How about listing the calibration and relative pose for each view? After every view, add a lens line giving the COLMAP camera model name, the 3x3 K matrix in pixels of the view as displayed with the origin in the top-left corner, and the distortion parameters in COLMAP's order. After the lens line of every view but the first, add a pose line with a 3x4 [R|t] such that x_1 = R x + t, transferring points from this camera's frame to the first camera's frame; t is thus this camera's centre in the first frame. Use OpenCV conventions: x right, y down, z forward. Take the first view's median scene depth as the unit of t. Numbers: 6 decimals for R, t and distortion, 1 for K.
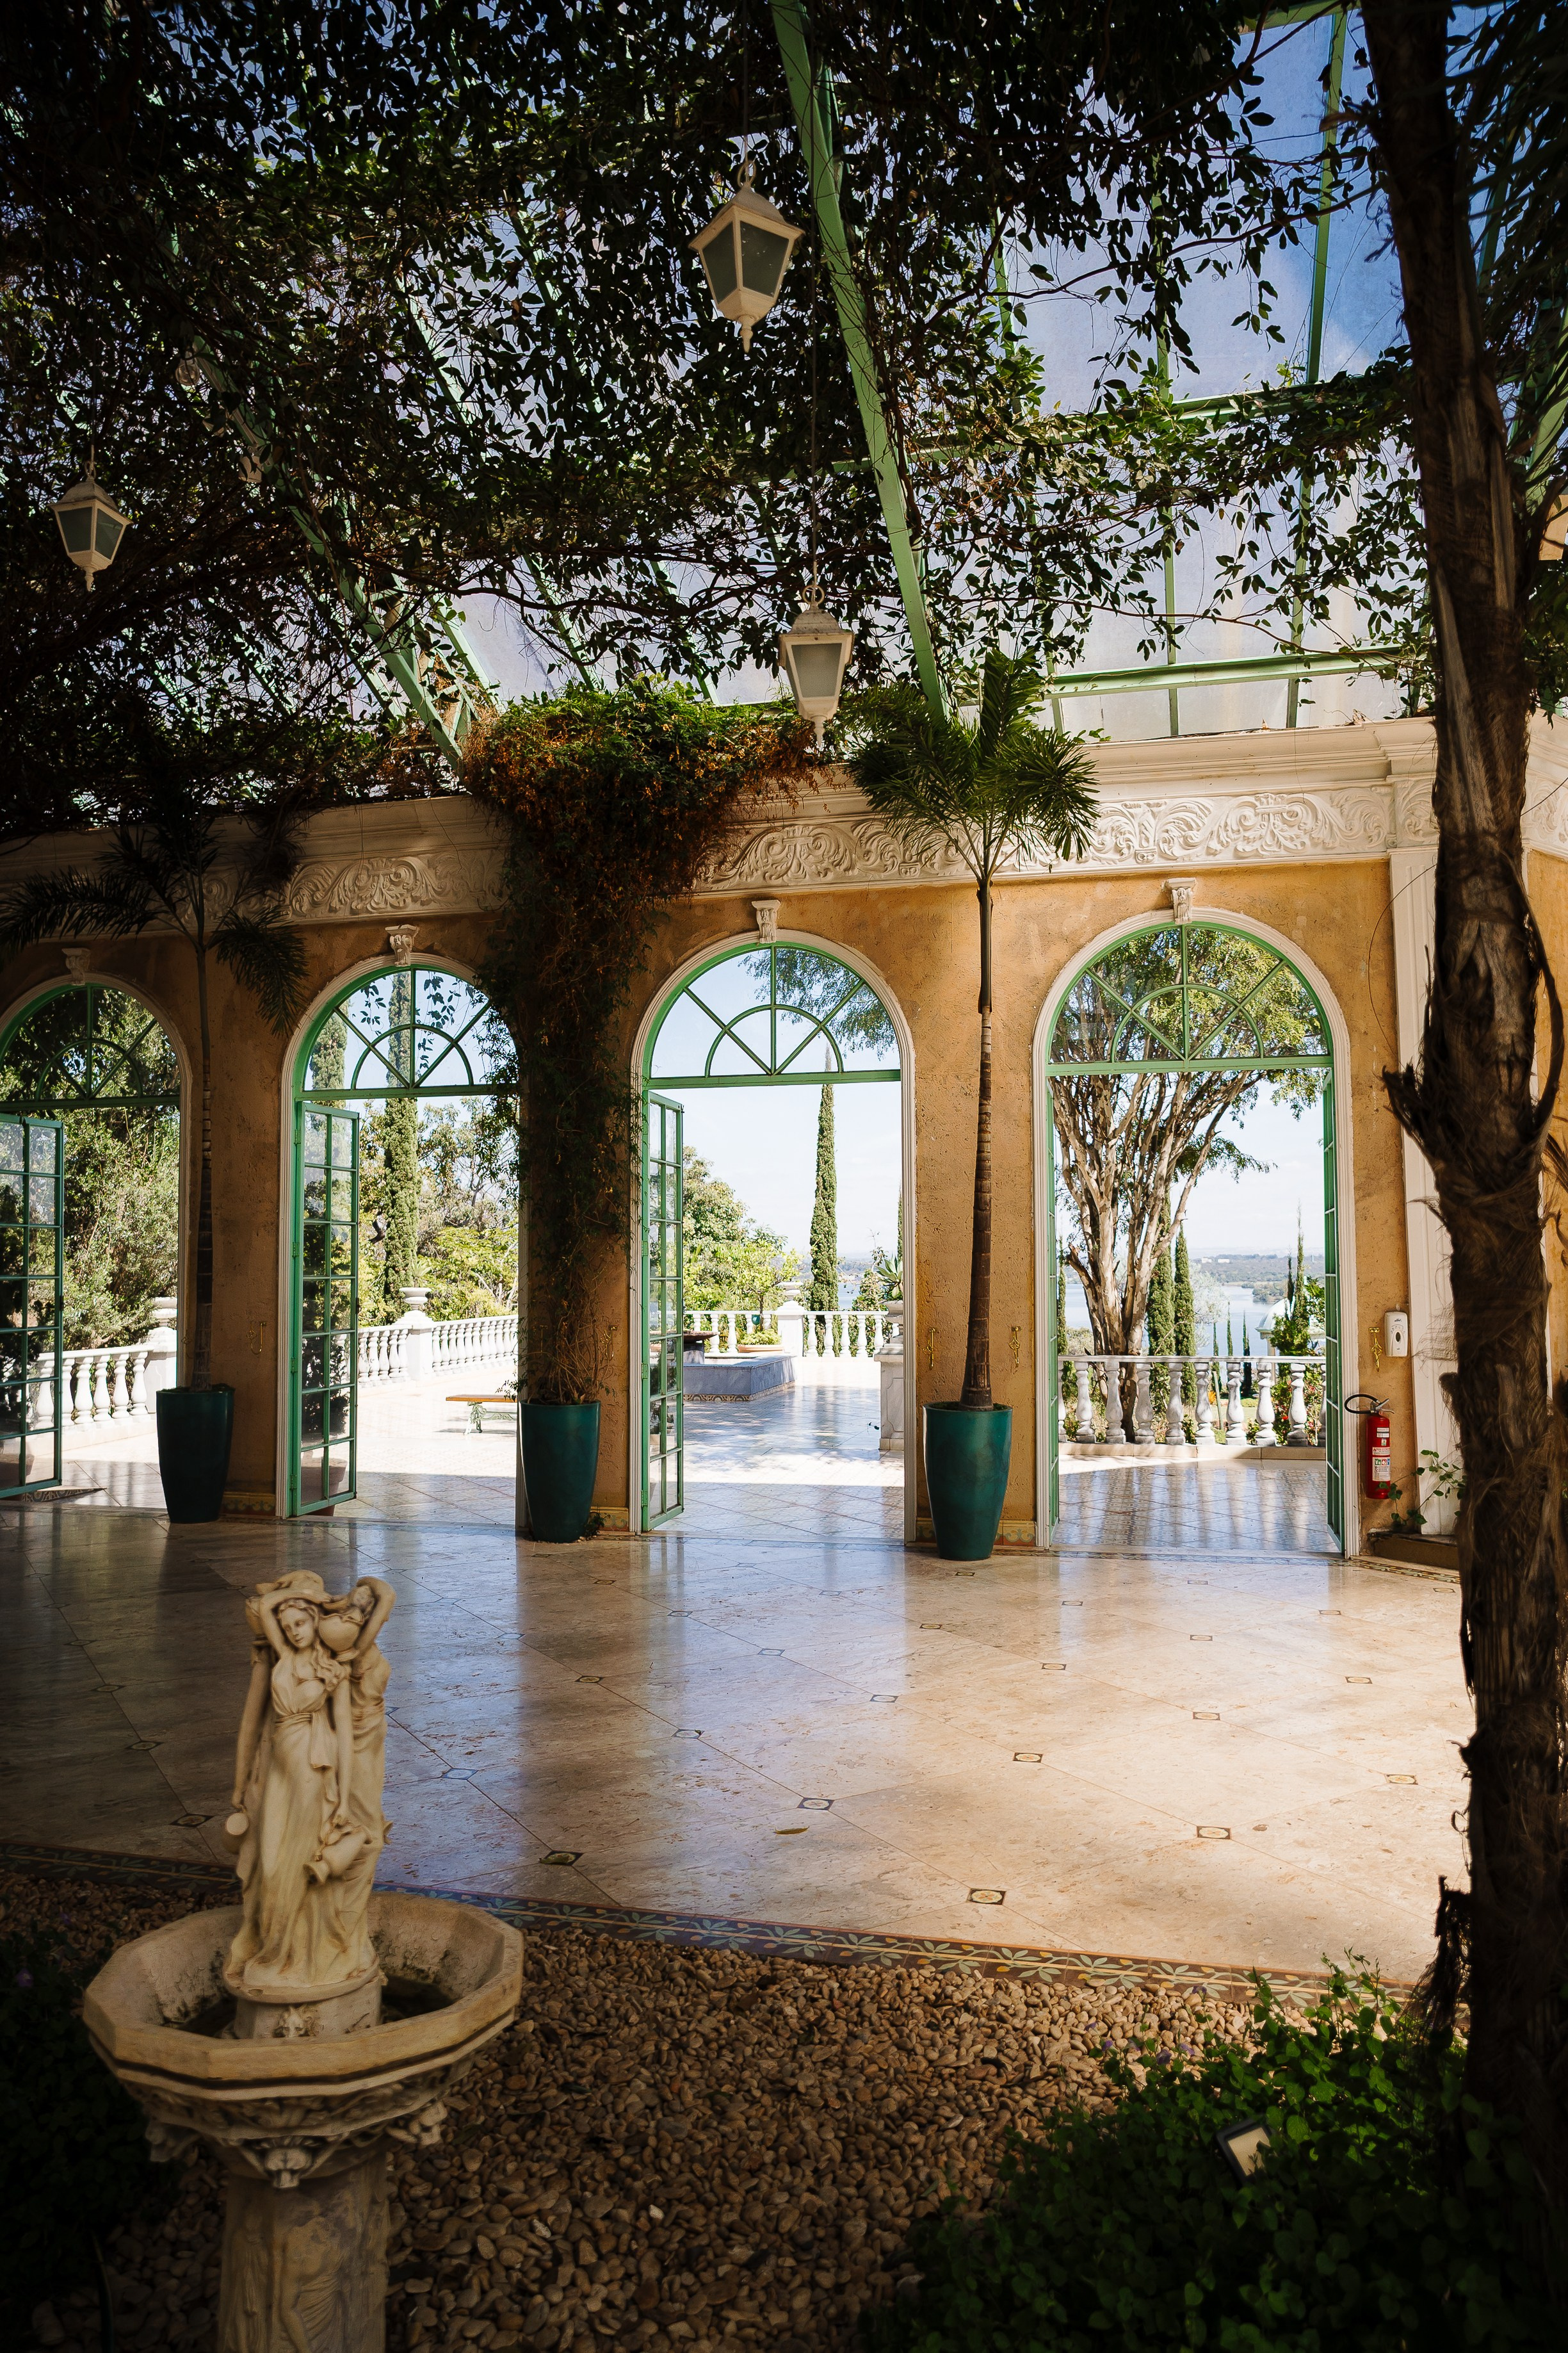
lens RADIAL K [[1630.1, 0, 767.7], [0, 1630.1, 1152.6], [0, 0, 1]] dist [-0.085226, 0.091154]
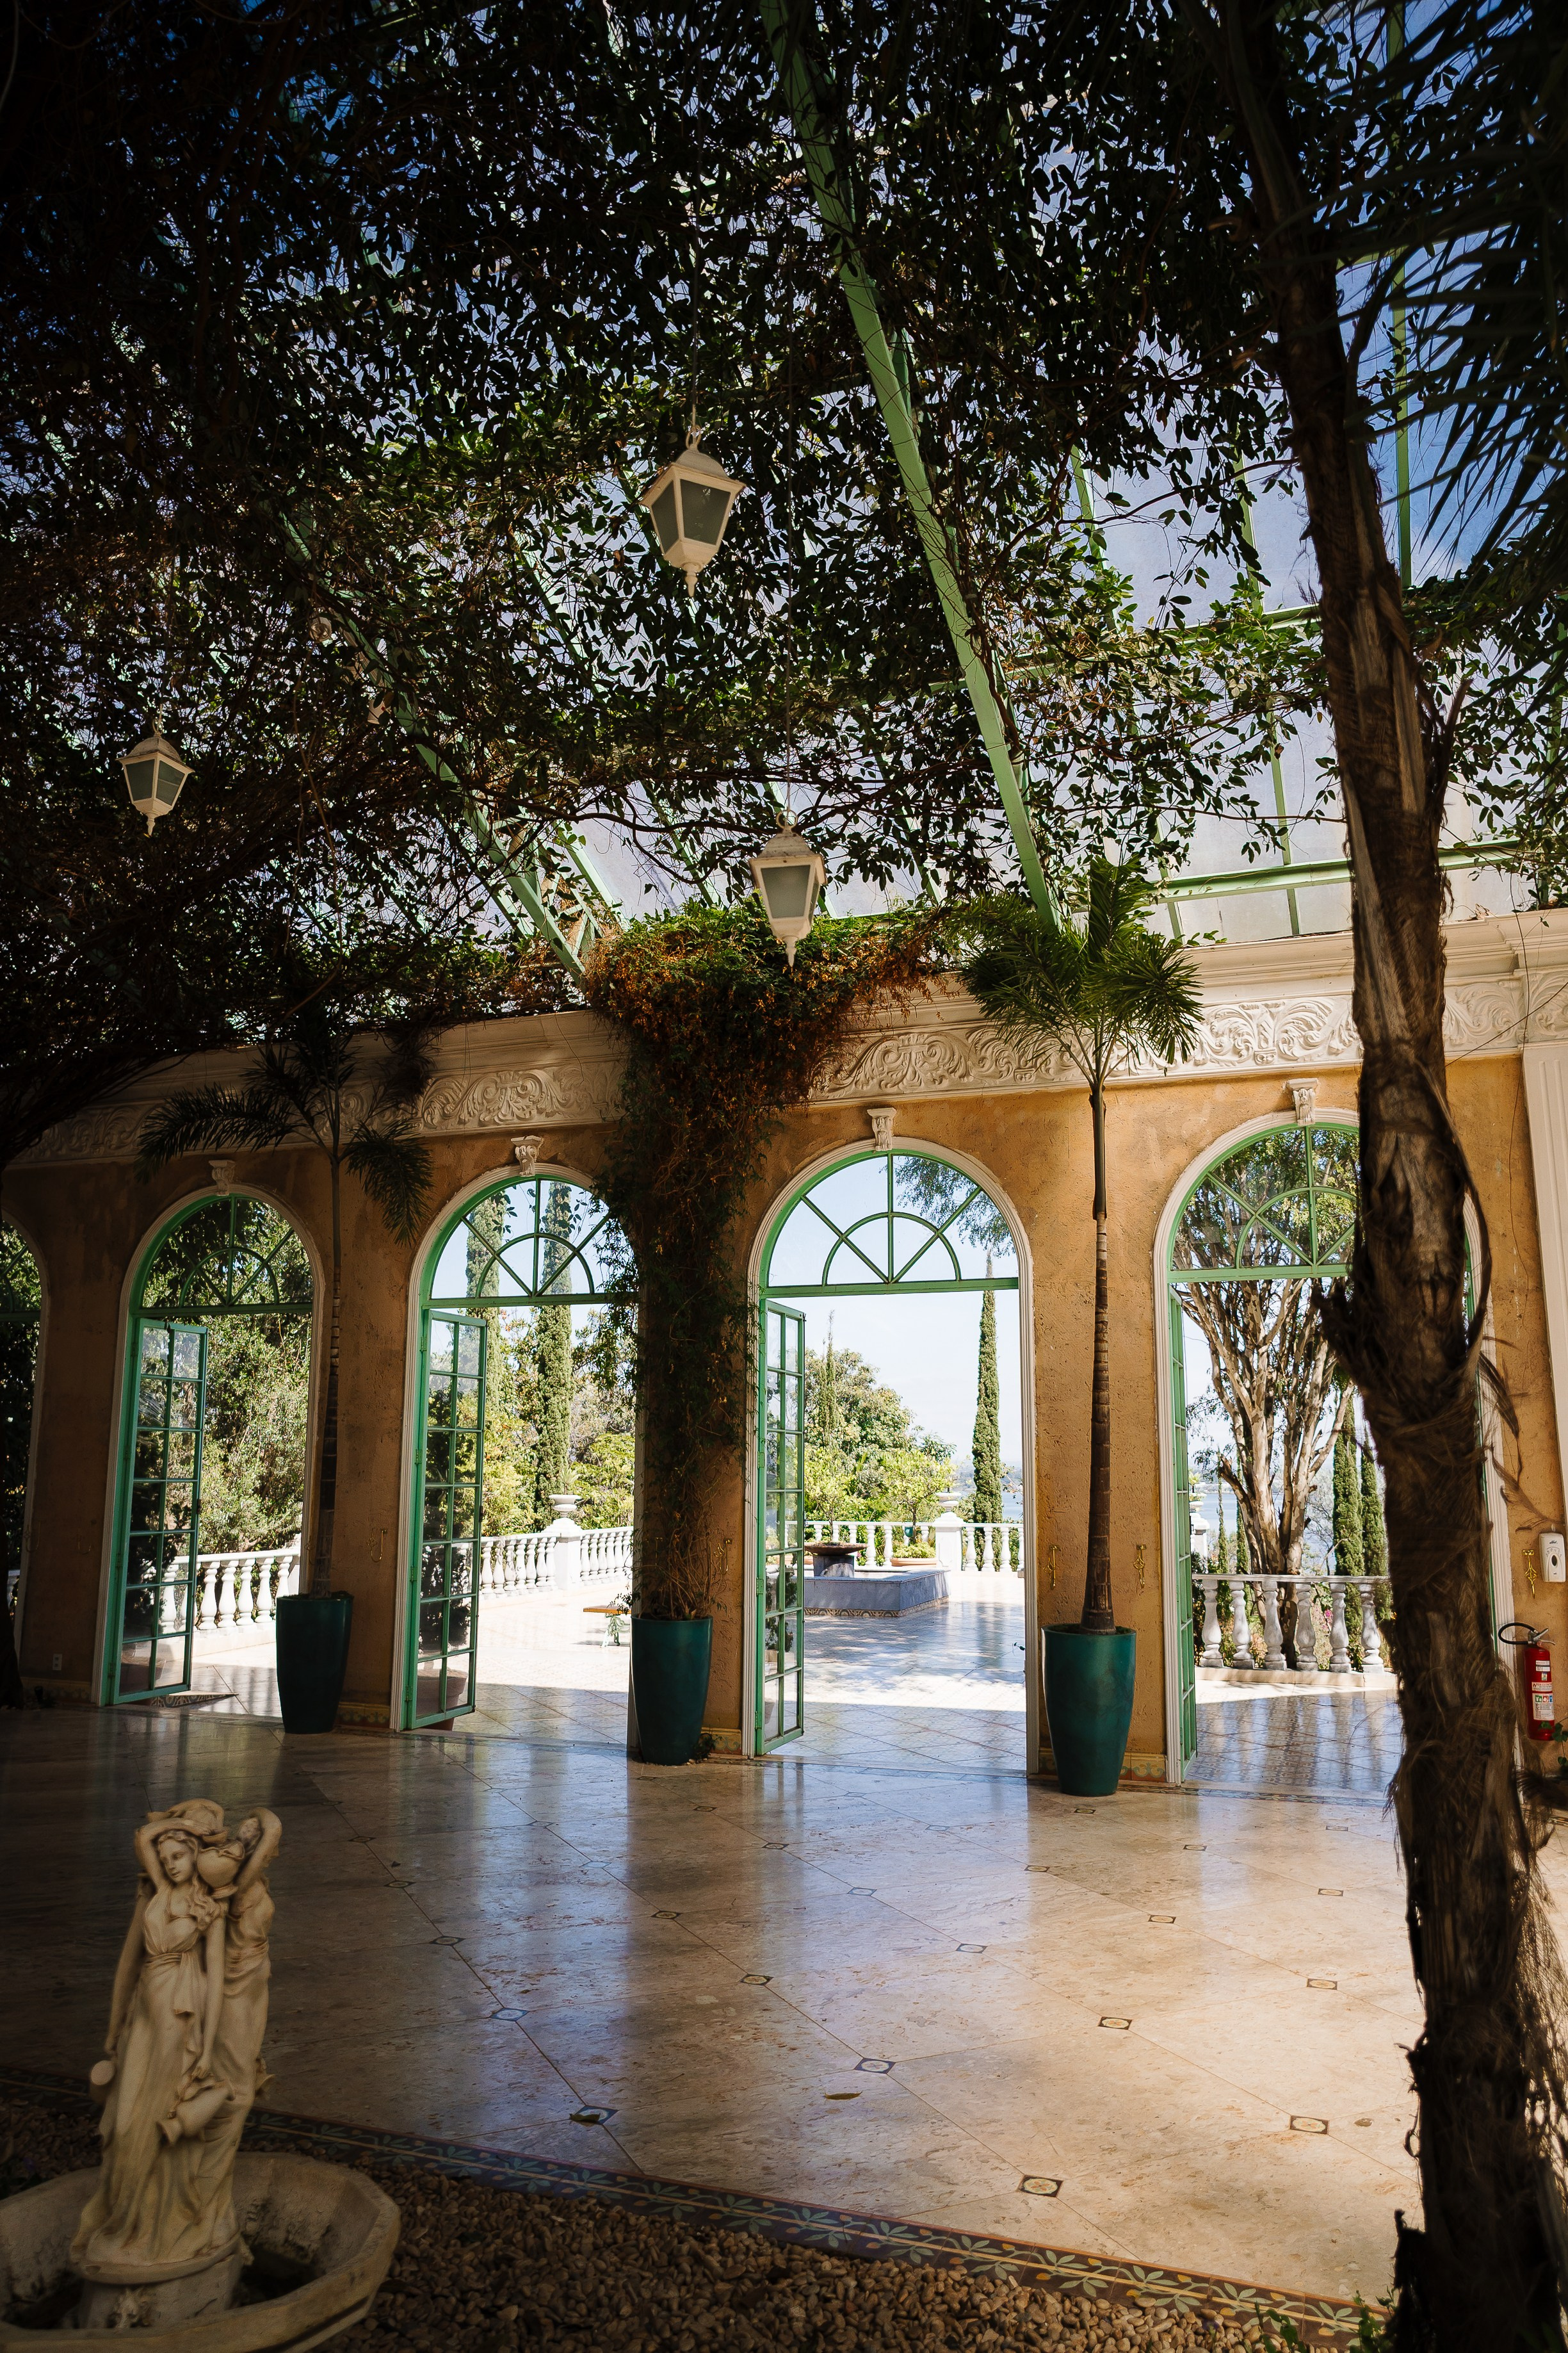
lens RADIAL K [[1630.1, 0, 757.4], [0, 1630.1, 1149.4], [0, 0, 1]] dist [-0.085226, 0.091154]
pose [[0.993817, -0.011281, -0.110457, 0.039253], [-0.002894, 0.991856, -0.127334, -0.002189], [0.110994, 0.126867, 0.985690, 0.006305]]
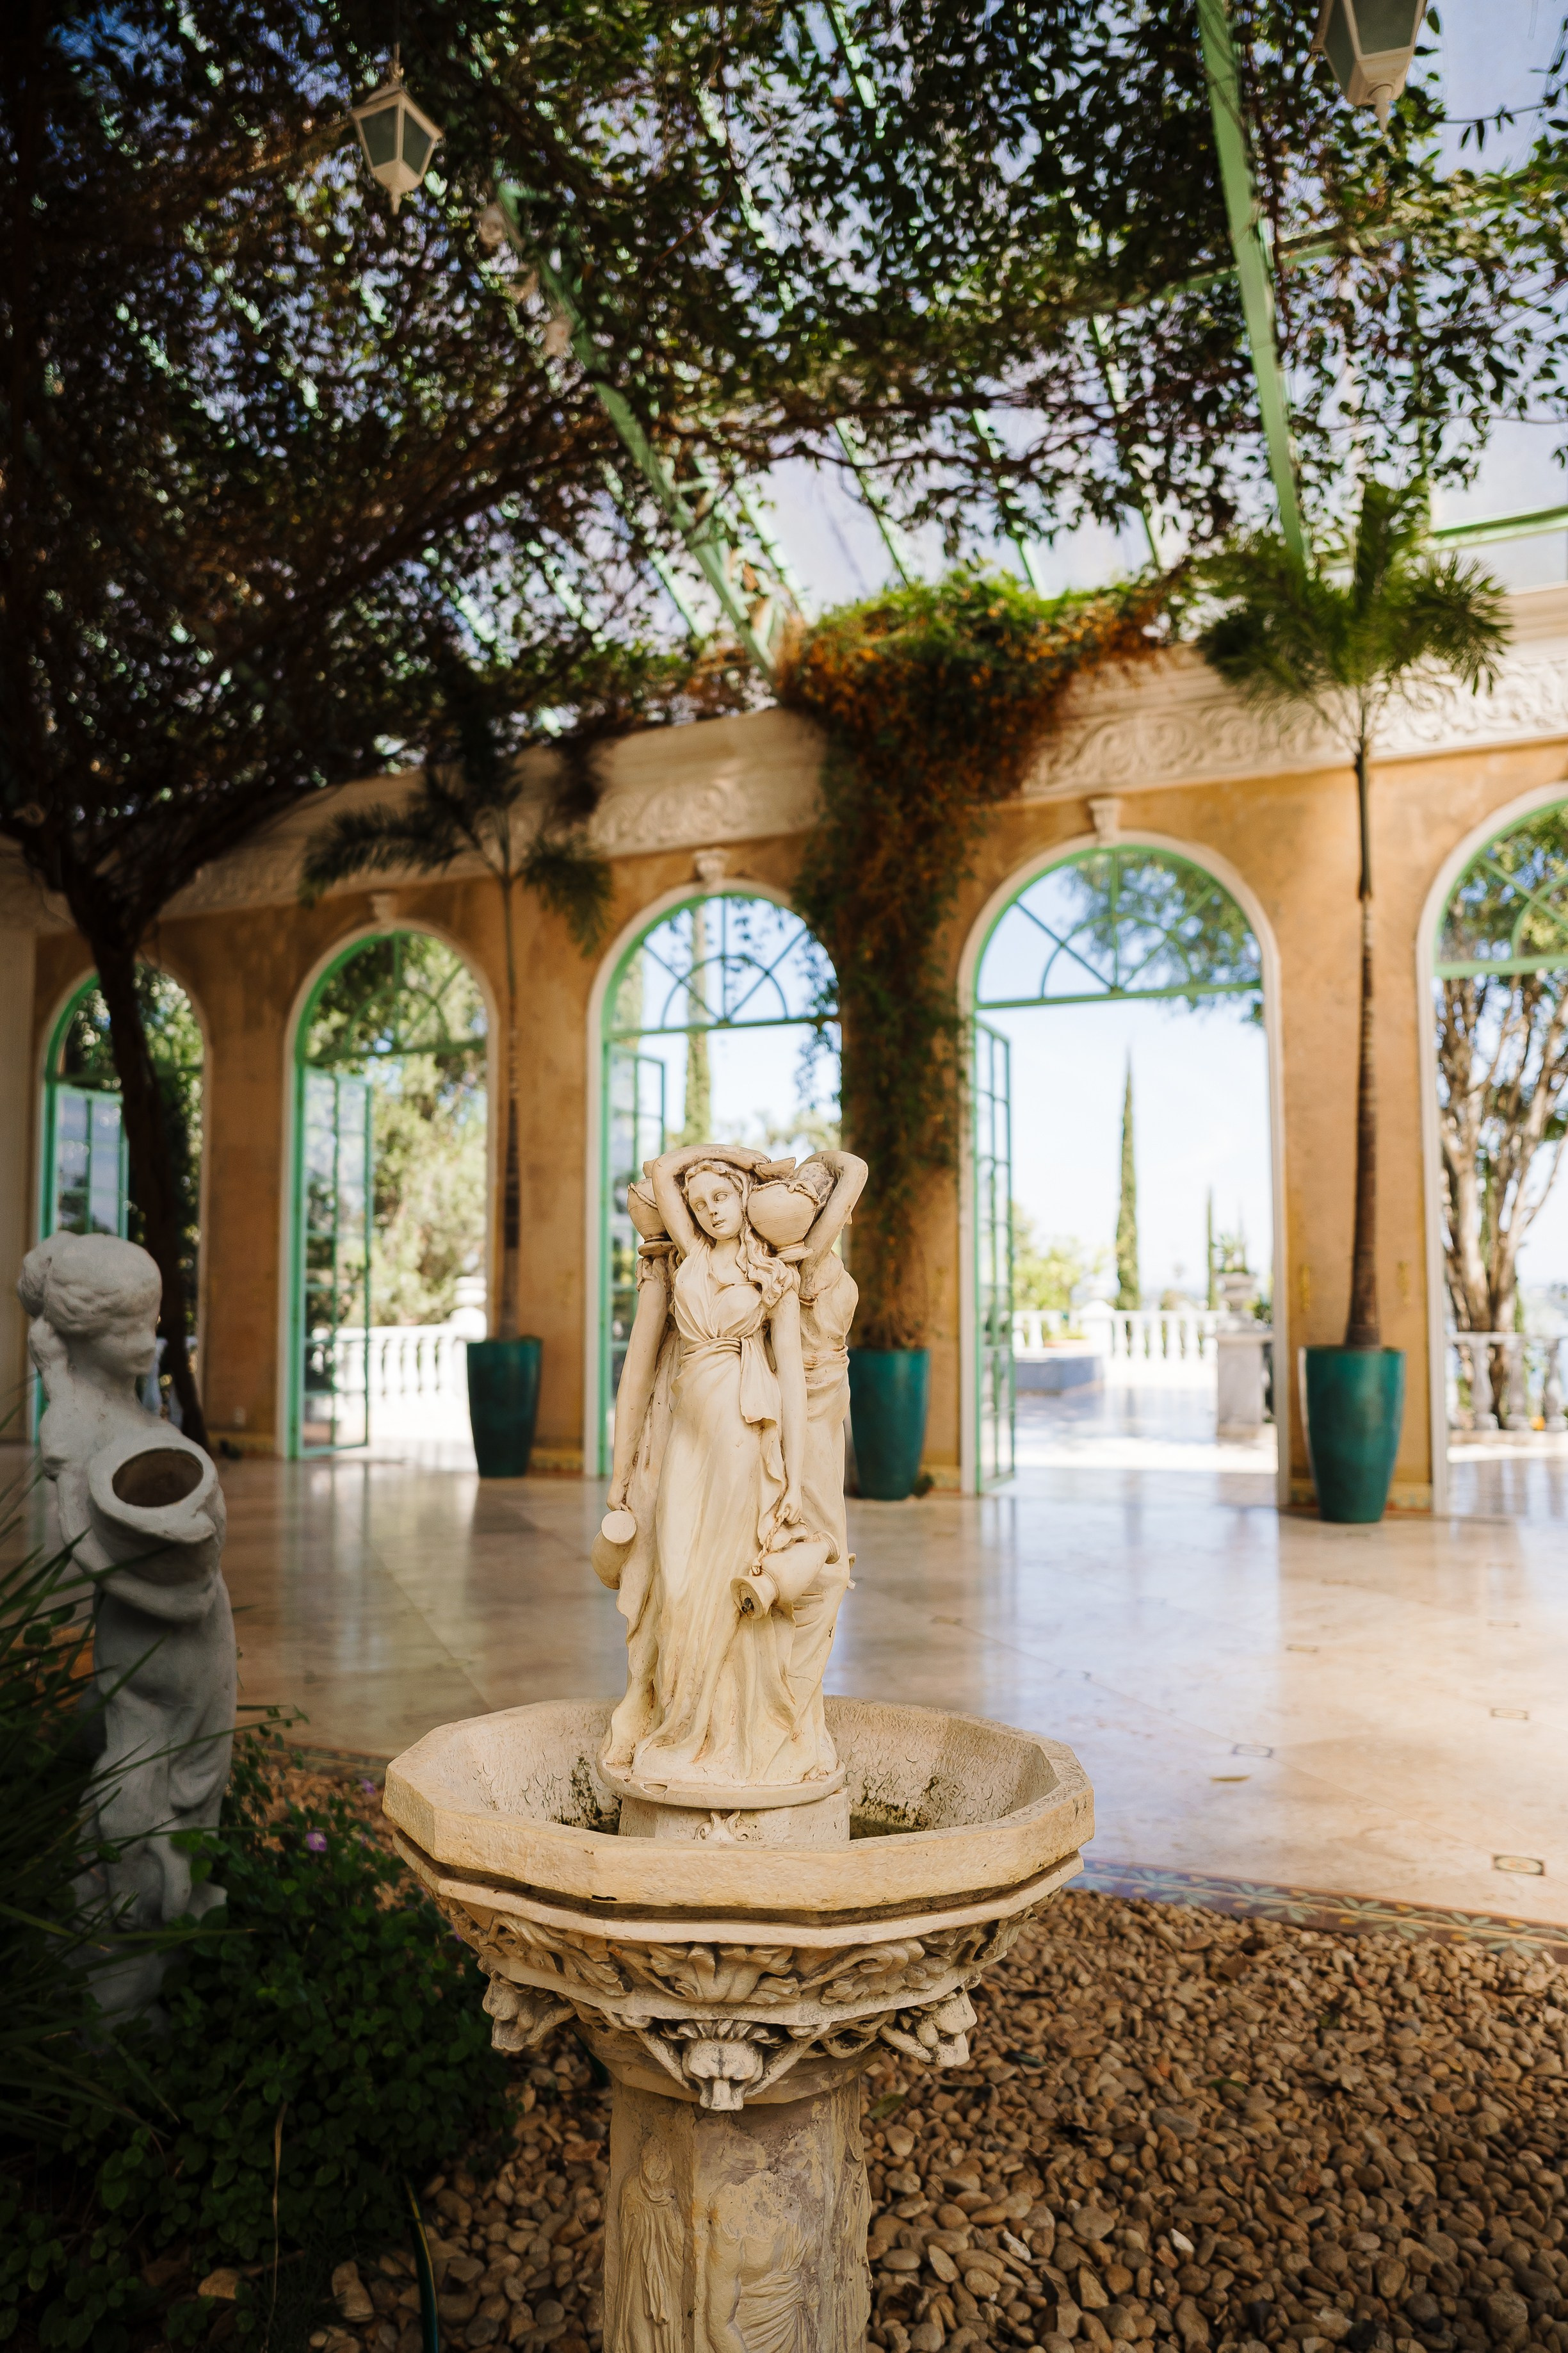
lens RADIAL K [[1630.1, 0, 757.9], [0, 1630.1, 1144.6], [0, 0, 1]] dist [-0.085226, 0.091154]
pose [[0.983649, -0.013535, -0.179588, -0.037570], [0.009890, 0.999727, -0.021181, 0.065257], [0.179826, 0.019059, 0.983514, 0.089914]]
